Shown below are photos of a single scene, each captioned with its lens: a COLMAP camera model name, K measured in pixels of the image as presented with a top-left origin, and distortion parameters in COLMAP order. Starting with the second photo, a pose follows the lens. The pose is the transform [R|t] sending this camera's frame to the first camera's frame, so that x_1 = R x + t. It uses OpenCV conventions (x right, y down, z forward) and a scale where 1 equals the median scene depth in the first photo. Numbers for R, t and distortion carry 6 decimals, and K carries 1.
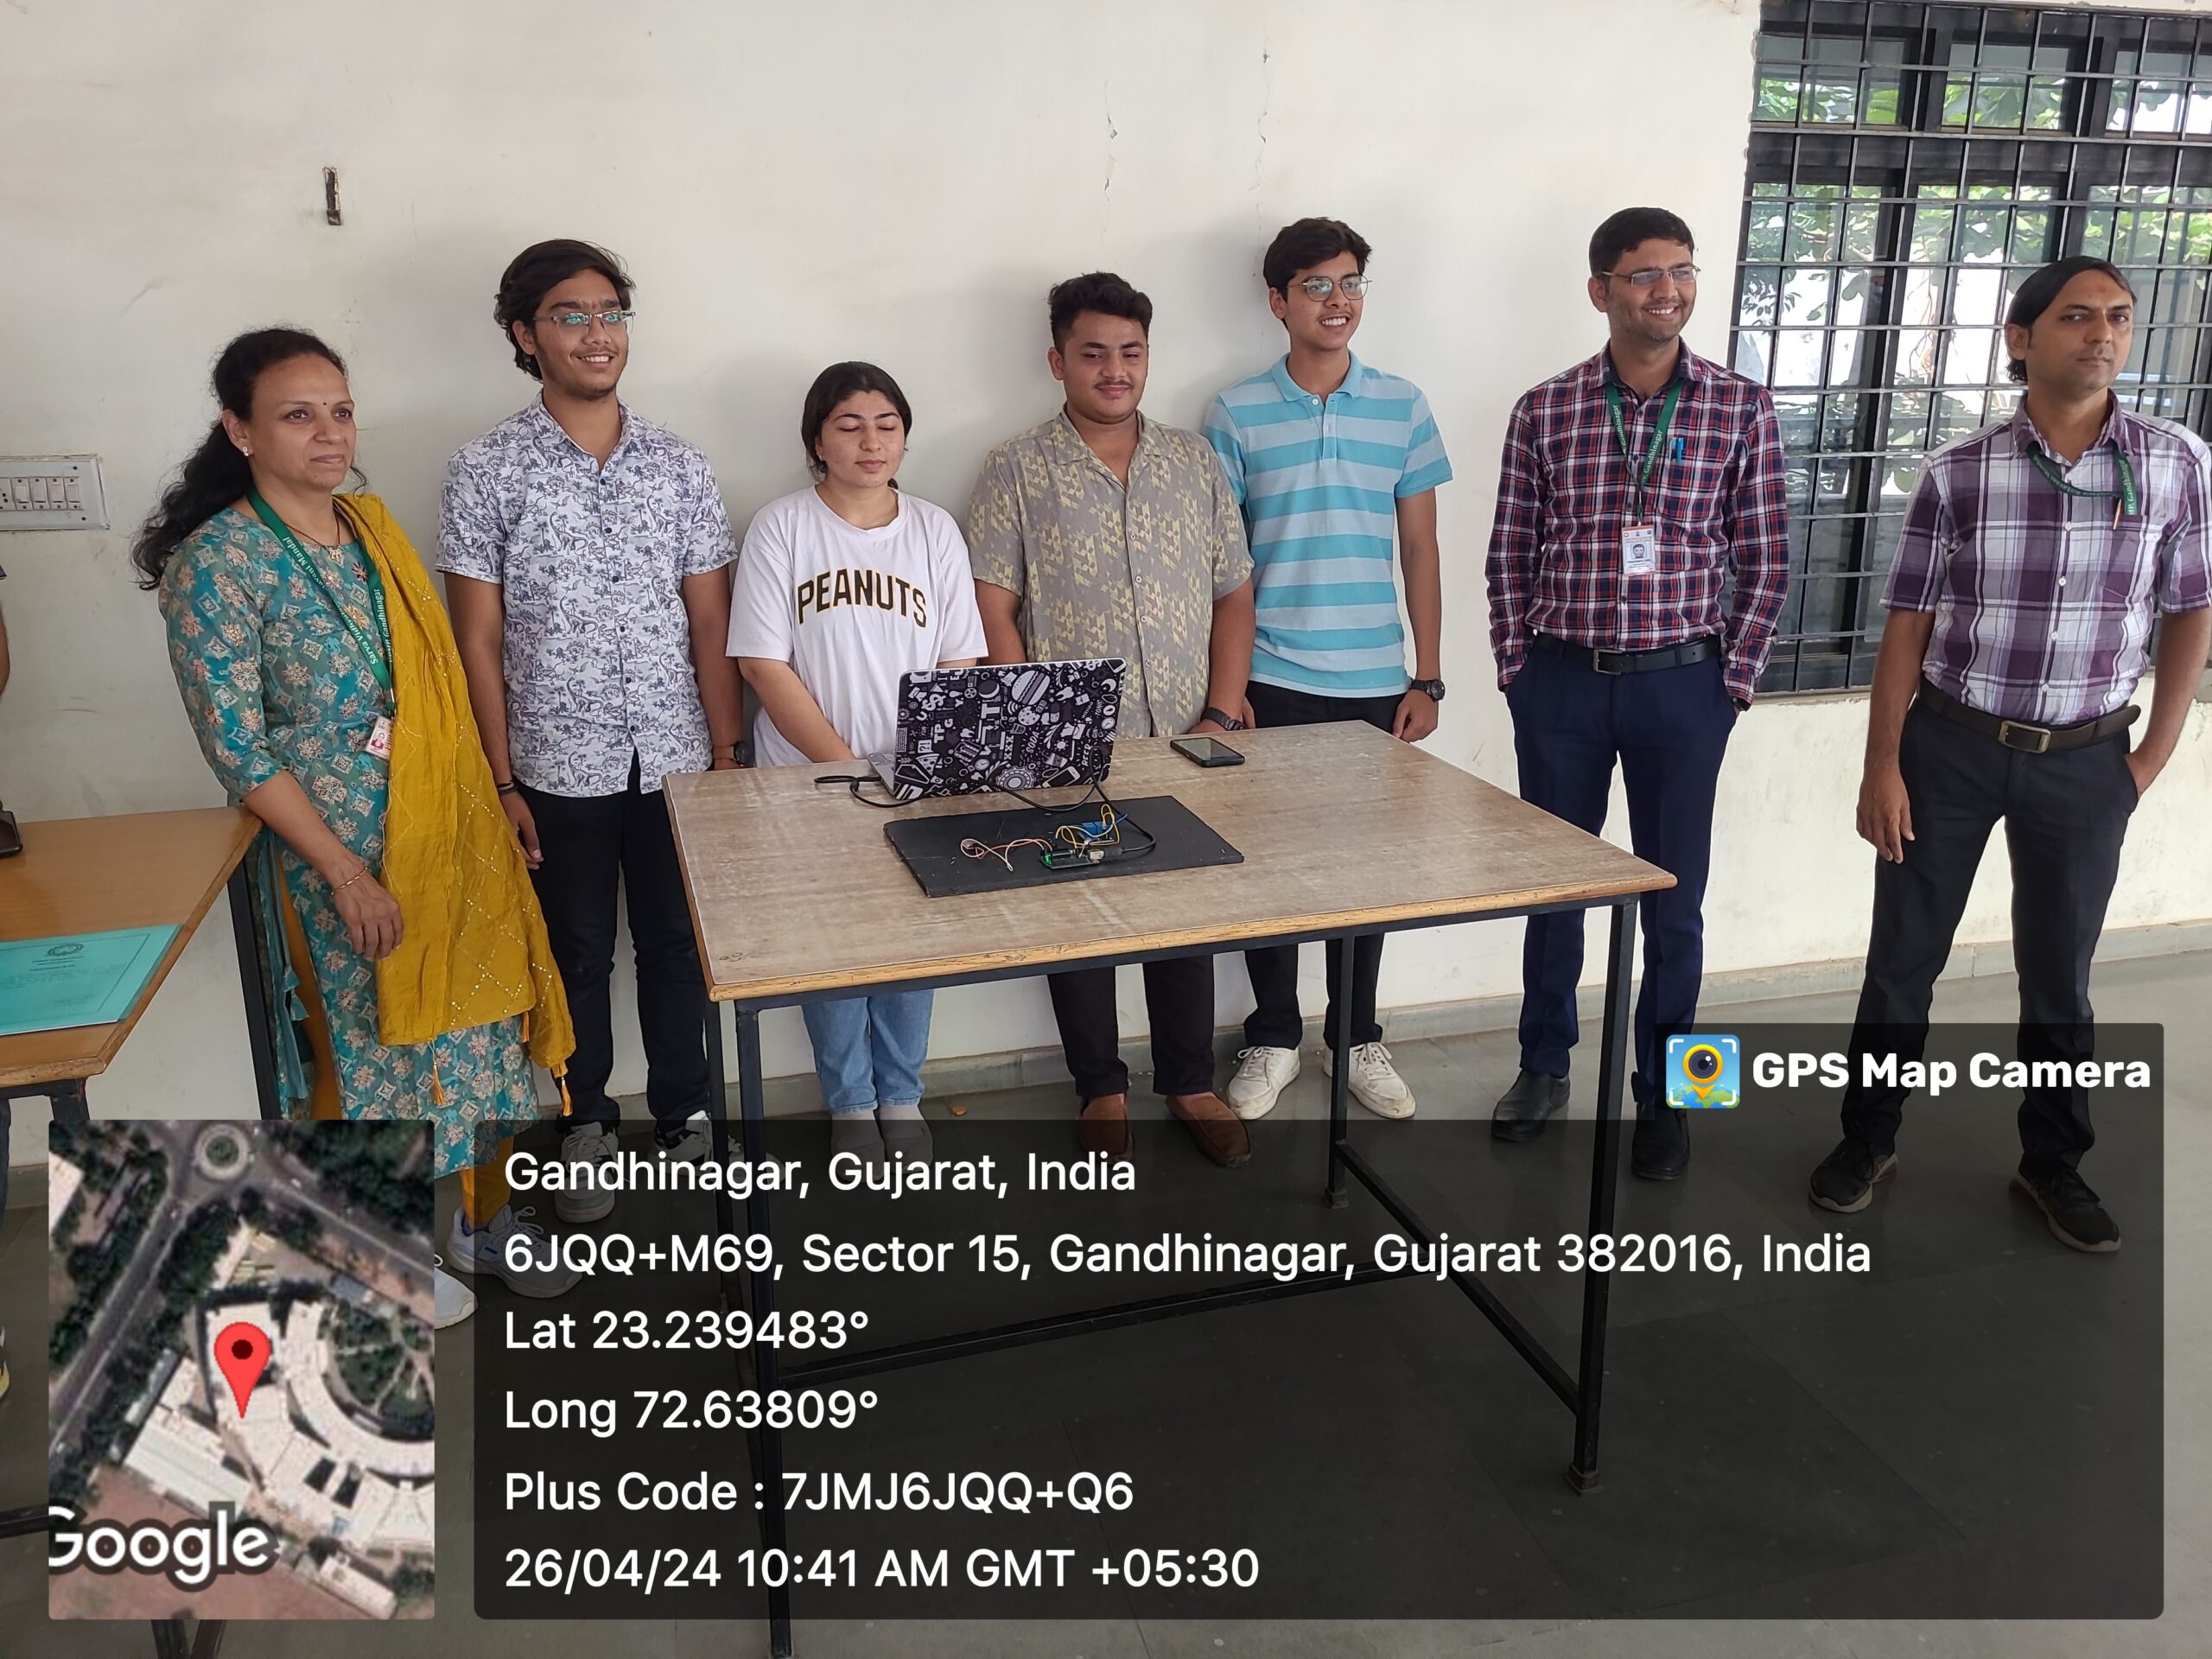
lens RADIAL K [[1564.5, 0, 1109.4], [0, 1564.5, 829.6], [0, 0, 1]] dist [0.001749, 0.002217]
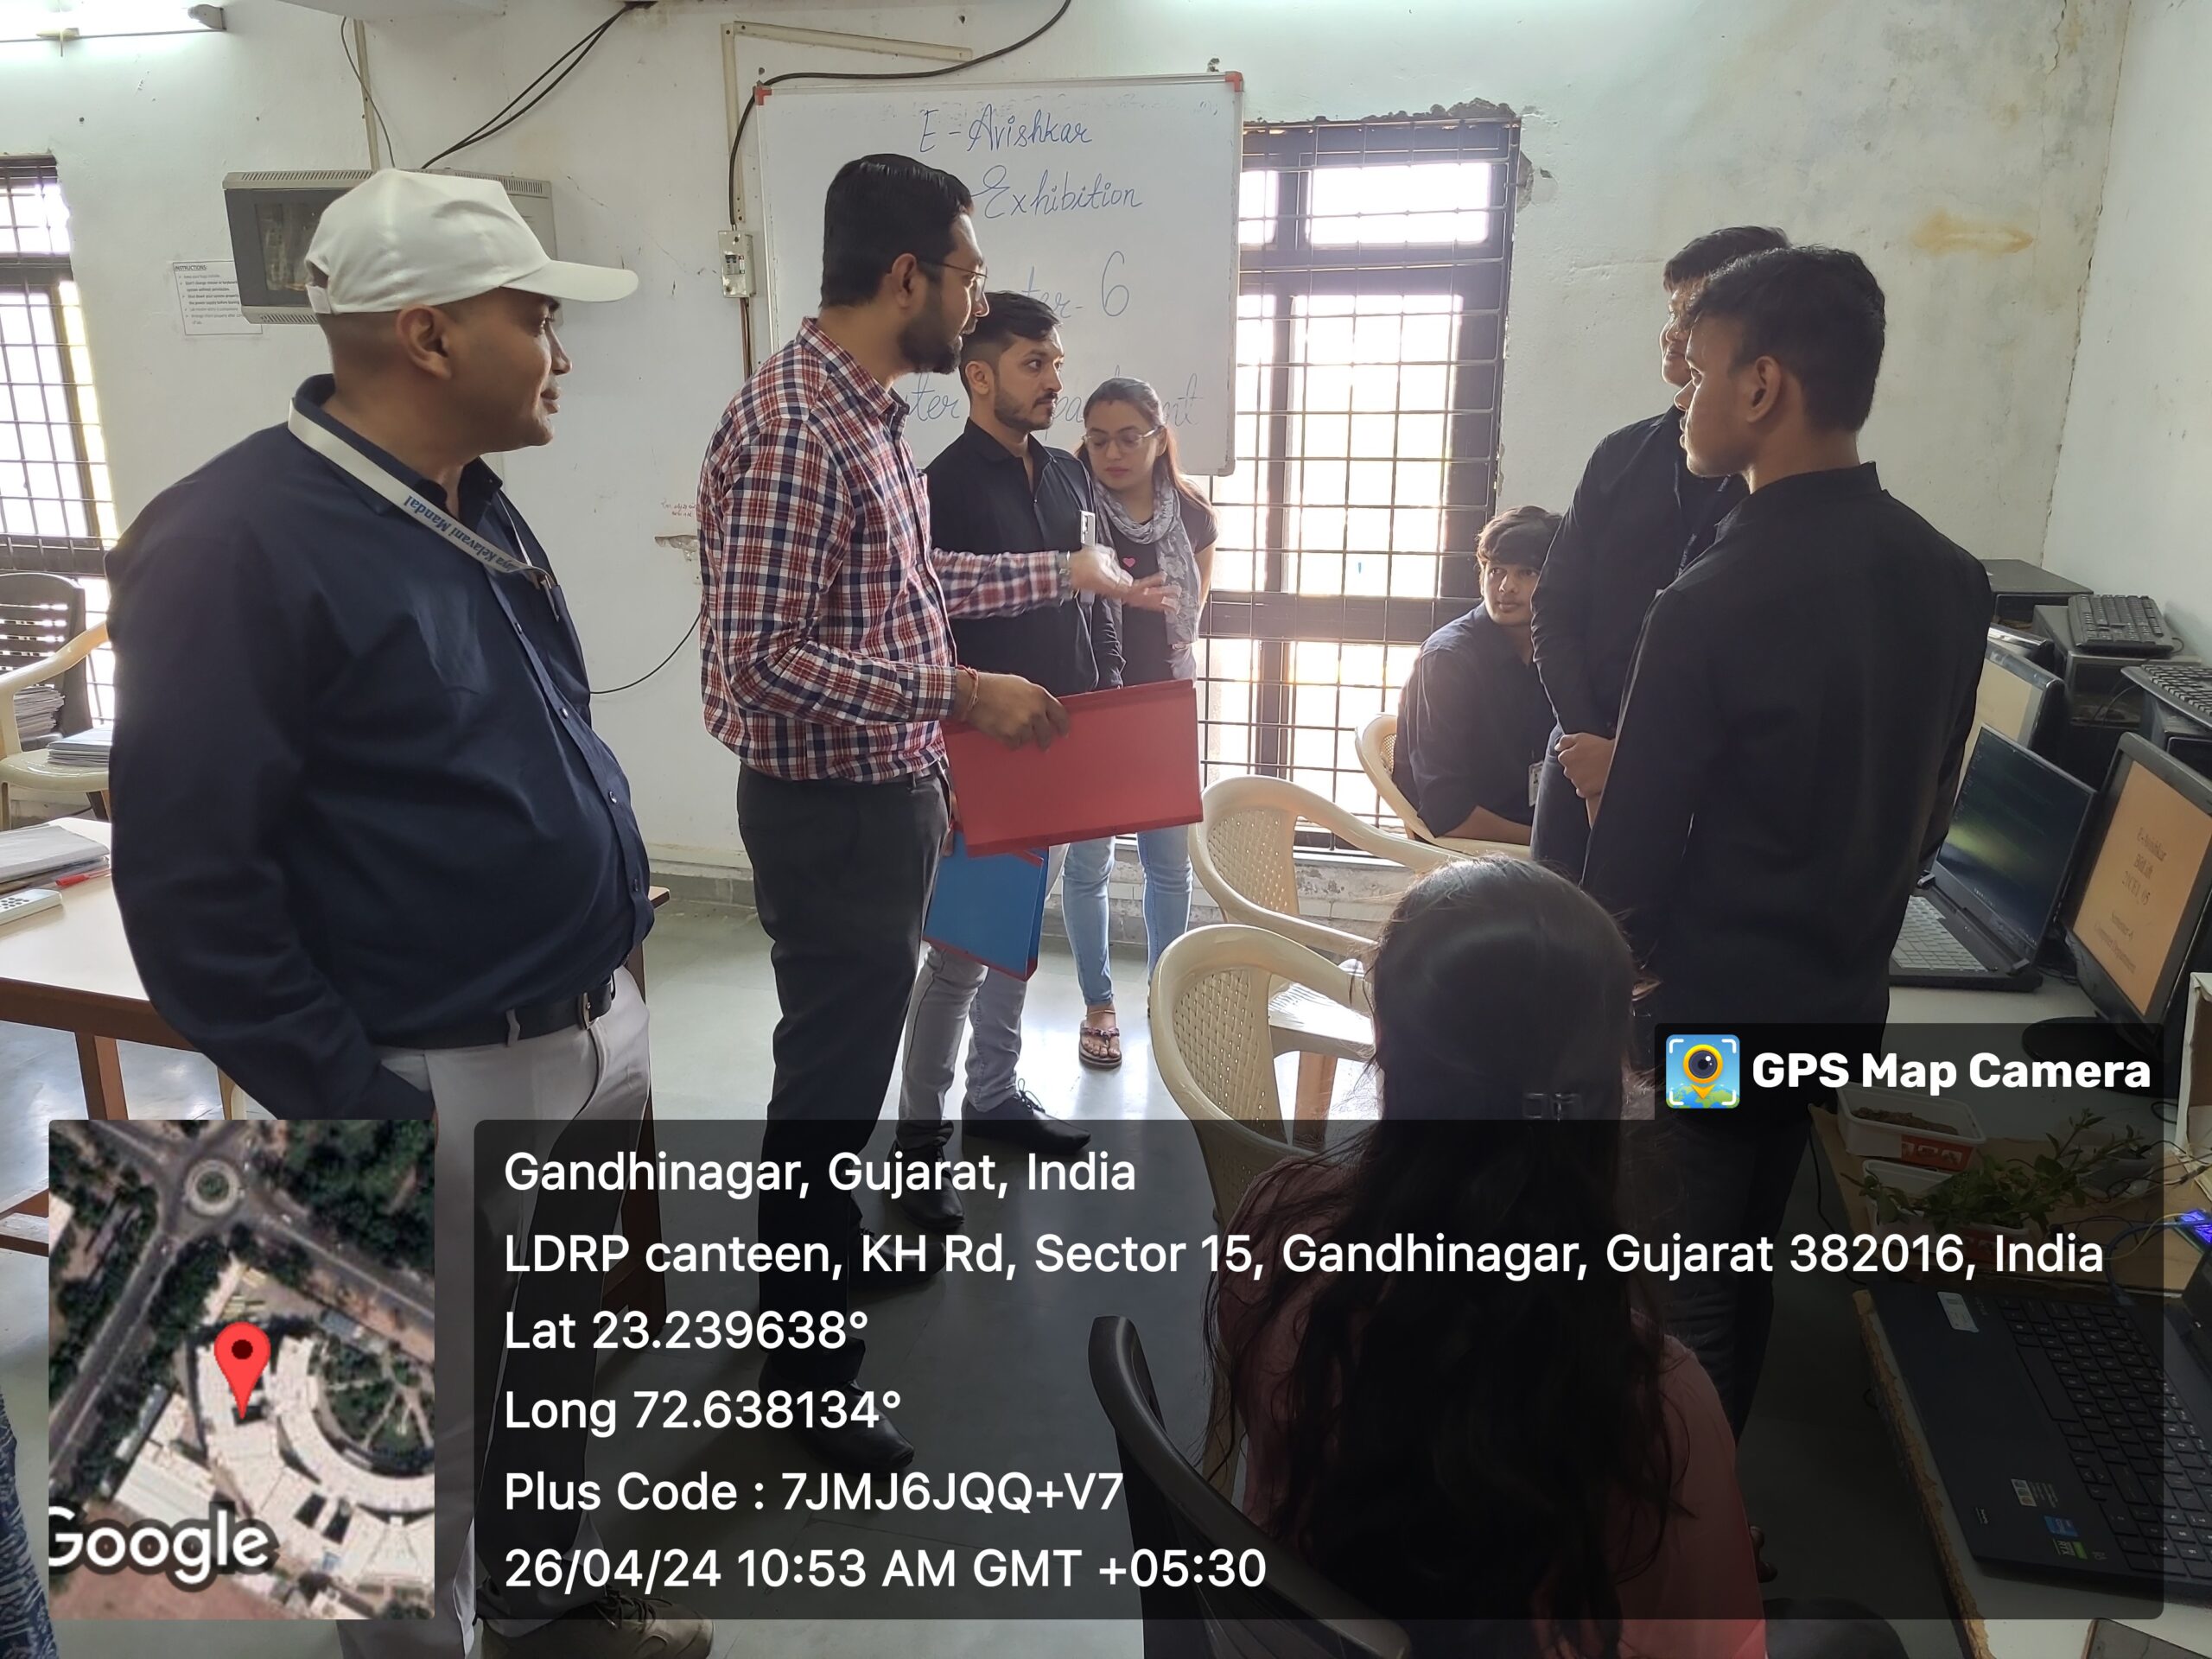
lens RADIAL K [[1564.5, 0, 1102.1], [0, 1564.5, 831.0], [0, 0, 1]] dist [0.001749, 0.002217]
pose [[0.999999, -0.000515, -0.001339, -0.151370], [0.000516, 1.000000, 0.000679, 0.000075], [0.001339, -0.000680, 0.999999, -0.000300]]
